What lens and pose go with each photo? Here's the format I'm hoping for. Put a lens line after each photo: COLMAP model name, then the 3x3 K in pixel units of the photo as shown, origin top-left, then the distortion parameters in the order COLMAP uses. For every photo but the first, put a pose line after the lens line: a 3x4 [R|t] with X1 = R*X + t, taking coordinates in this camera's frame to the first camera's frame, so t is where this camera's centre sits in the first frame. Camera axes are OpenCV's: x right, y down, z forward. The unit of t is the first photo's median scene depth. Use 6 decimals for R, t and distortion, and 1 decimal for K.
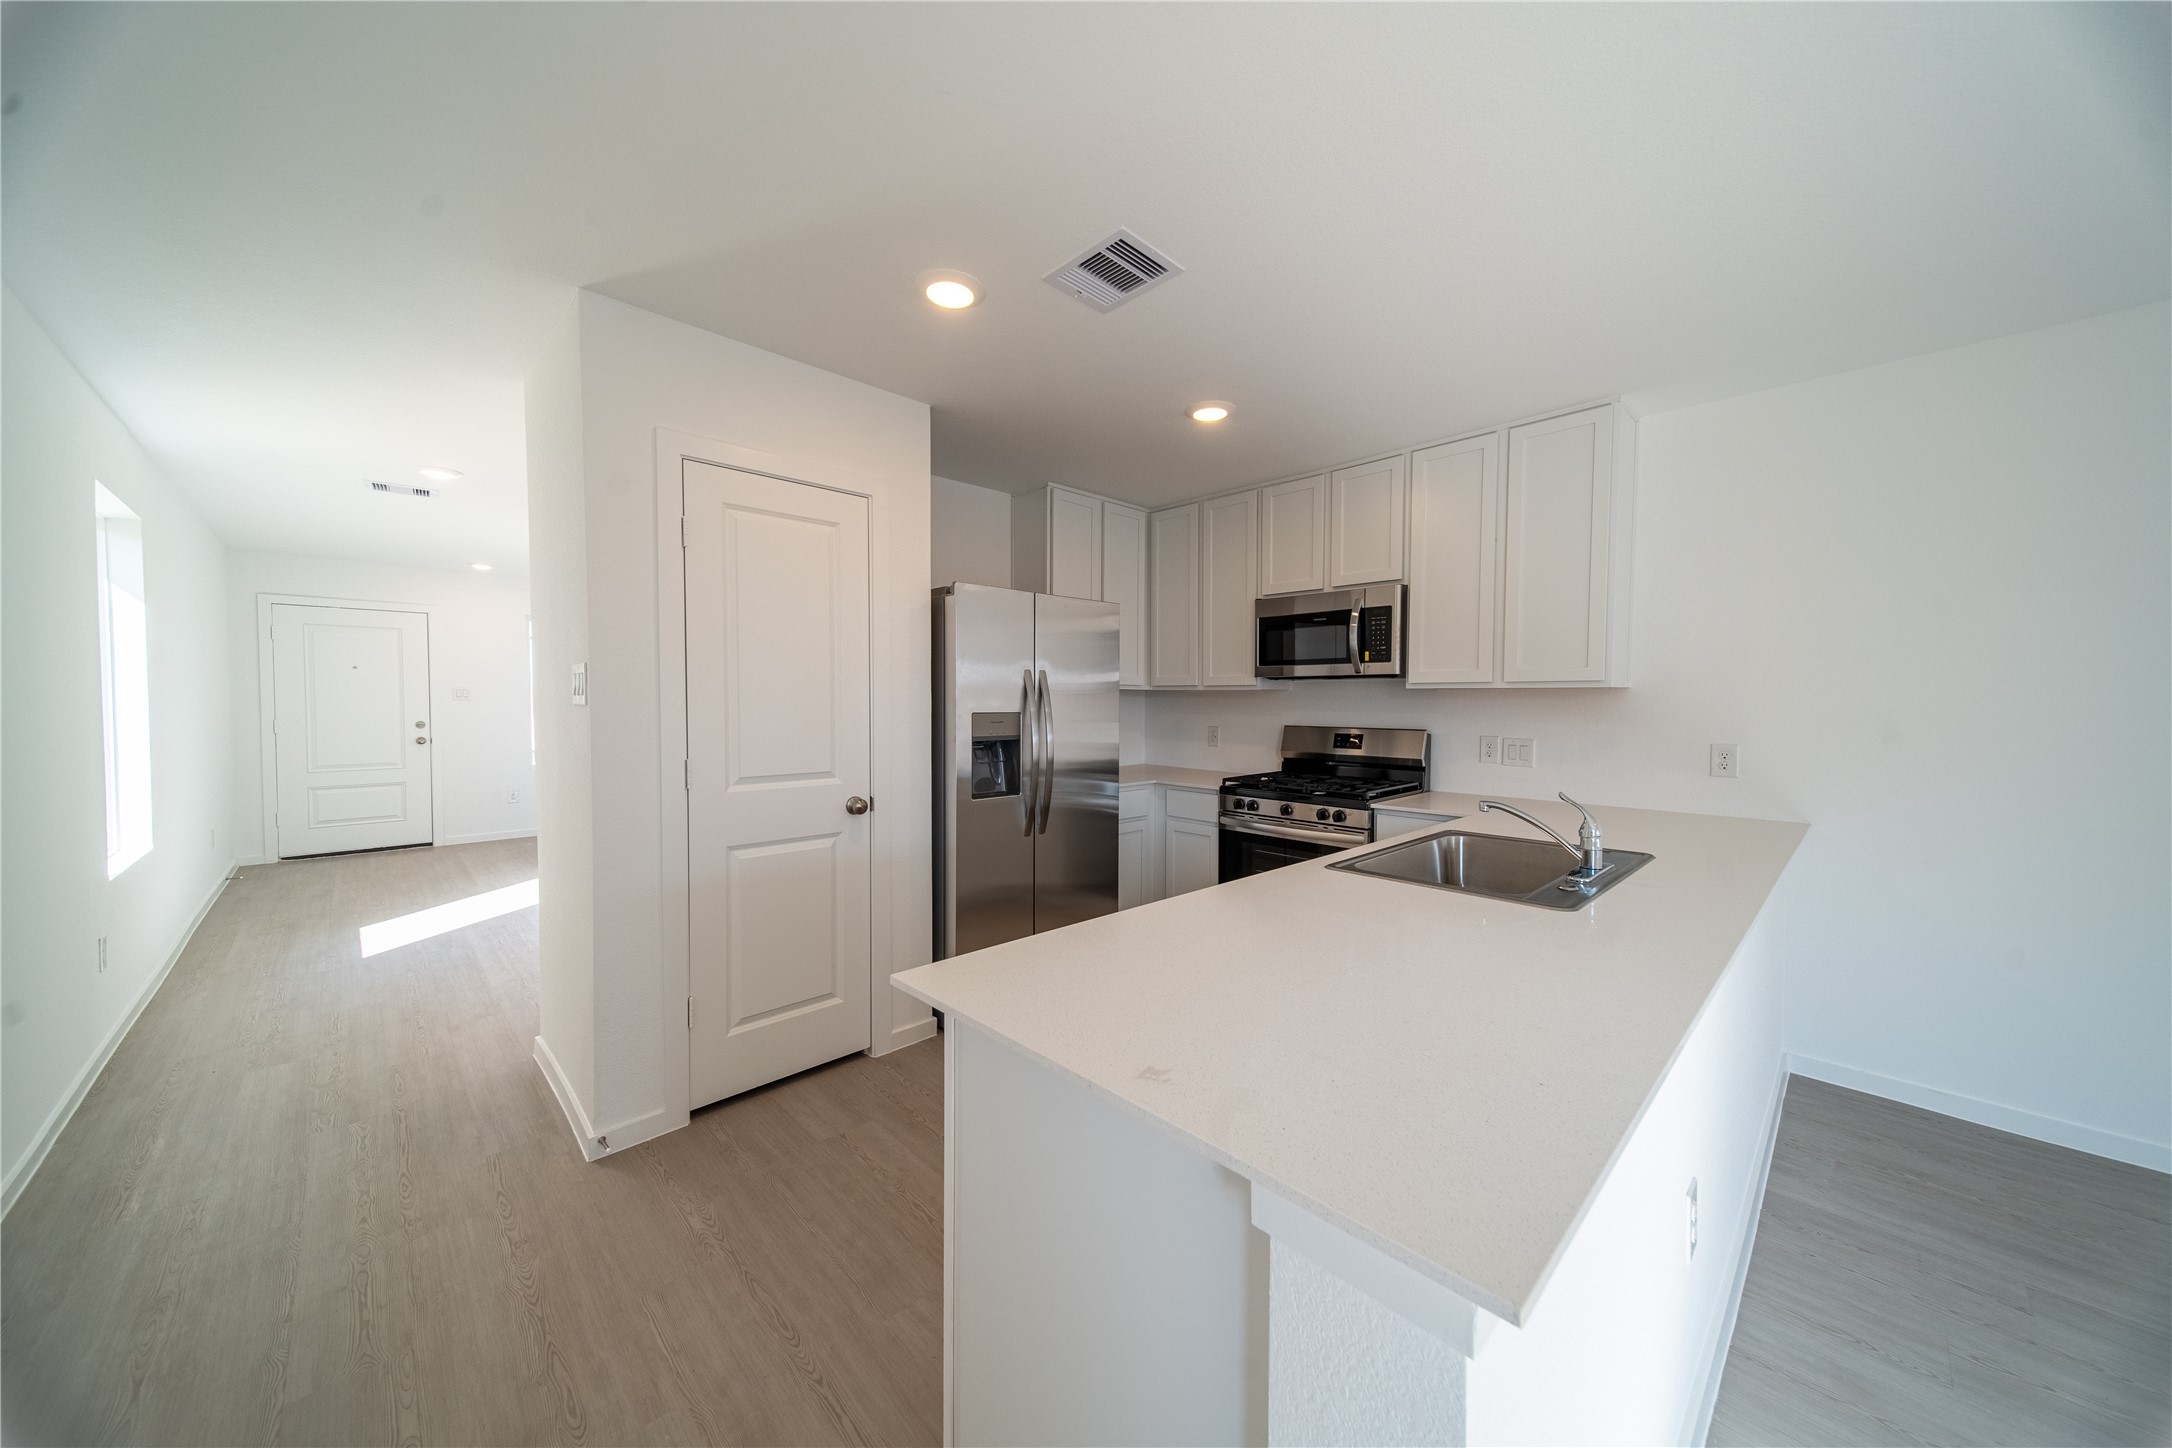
lens RADIAL K [[743.1, 0, 1089.0], [0, 743.1, 720.7], [0, 0, 1]] dist [0.019471, -0.002133]
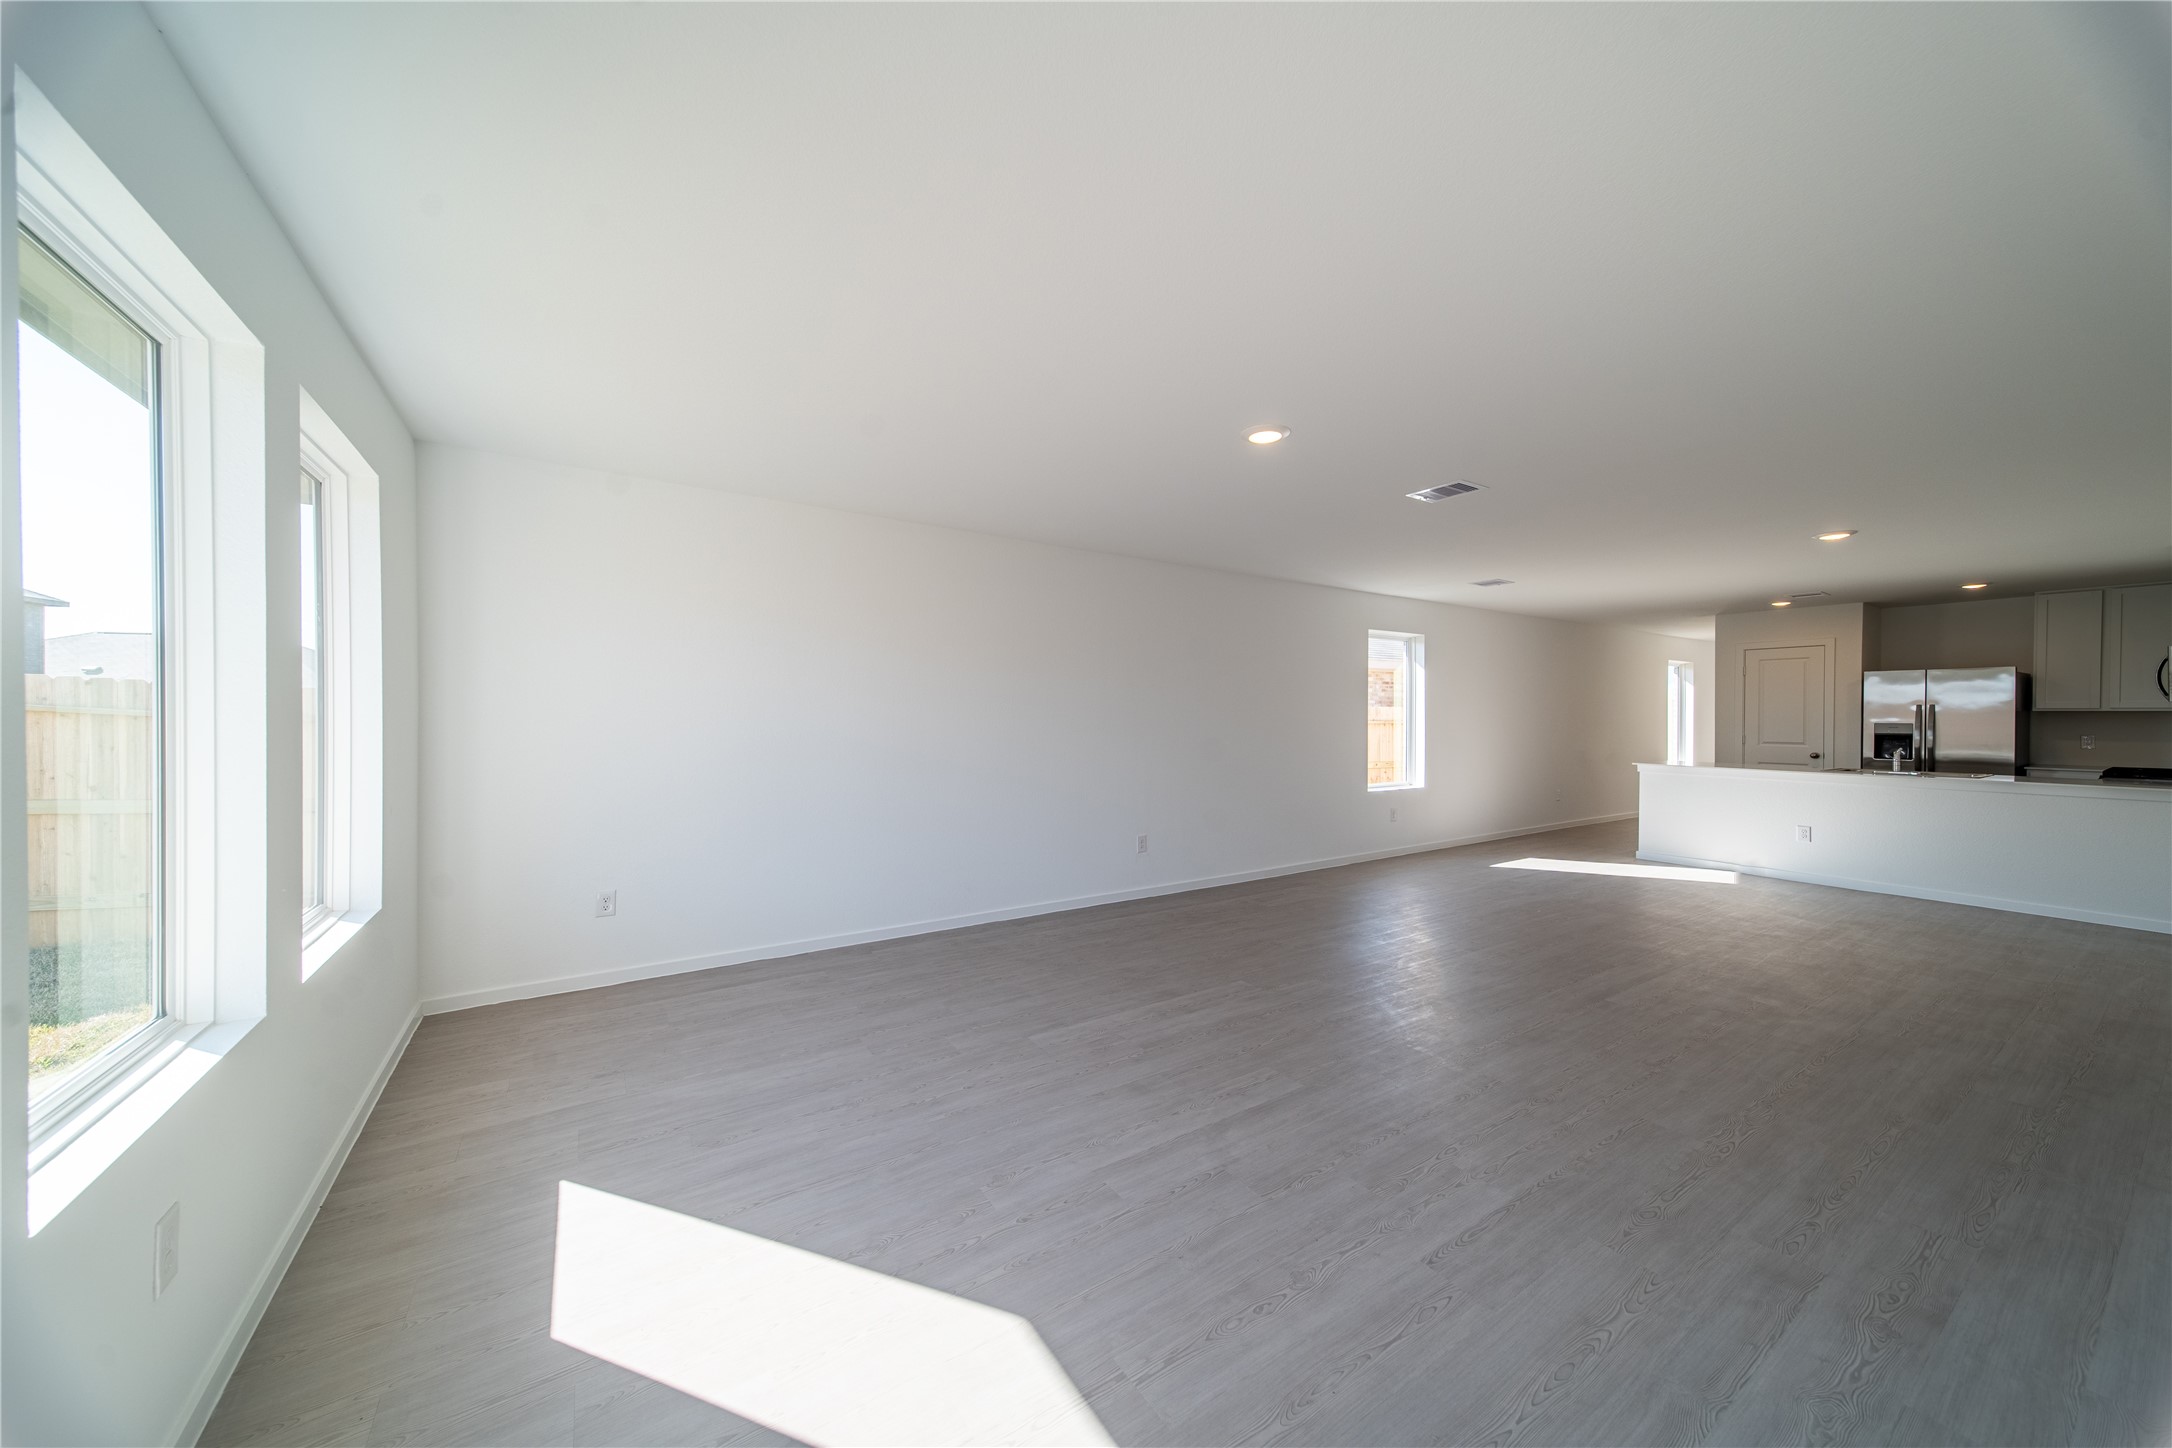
lens RADIAL K [[743.1, 0, 1078.6], [0, 743.1, 720.0], [0, 0, 1]] dist [0.019471, -0.002133]
pose [[-0.186517, 0.000798, -0.982451, 2.462996], [-0.027989, 0.999589, 0.006126, 0.032137], [0.982053, 0.028640, -0.186419, -0.997429]]
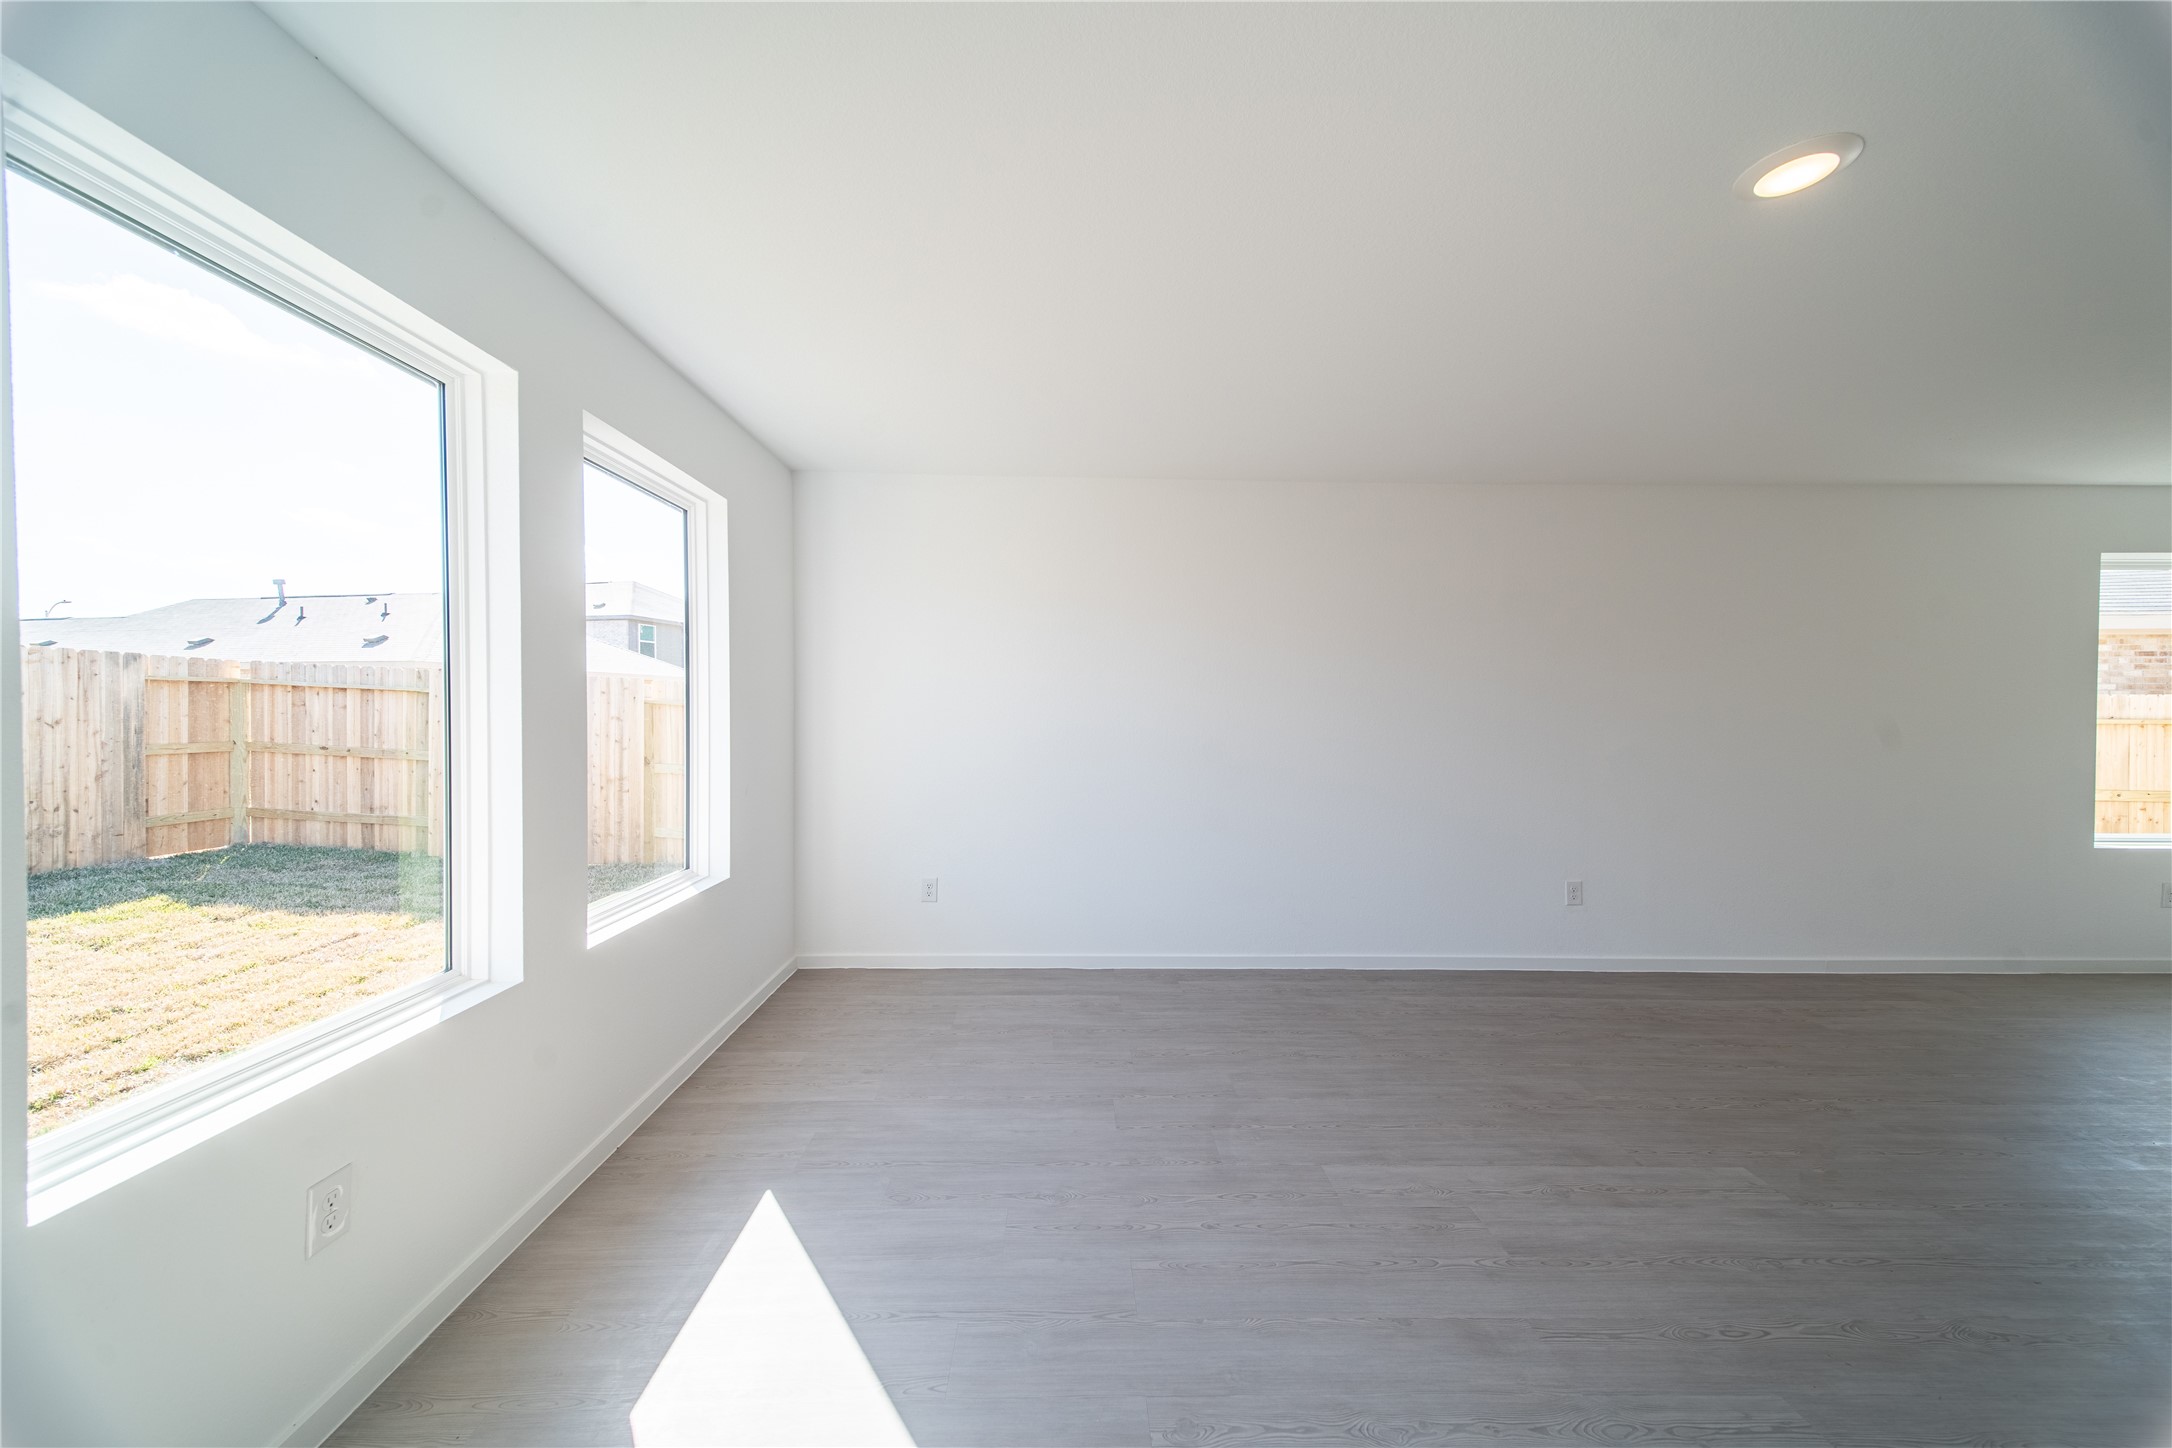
lens RADIAL K [[743.1, 0, 1079.6], [0, 743.1, 717.7], [0, 0, 1]] dist [0.019471, -0.002133]
pose [[-0.676679, 0.003937, -0.736267, 2.194092], [-0.024816, 0.999296, 0.028152, 0.027941], [0.735860, 0.037321, -0.676105, -0.948887]]
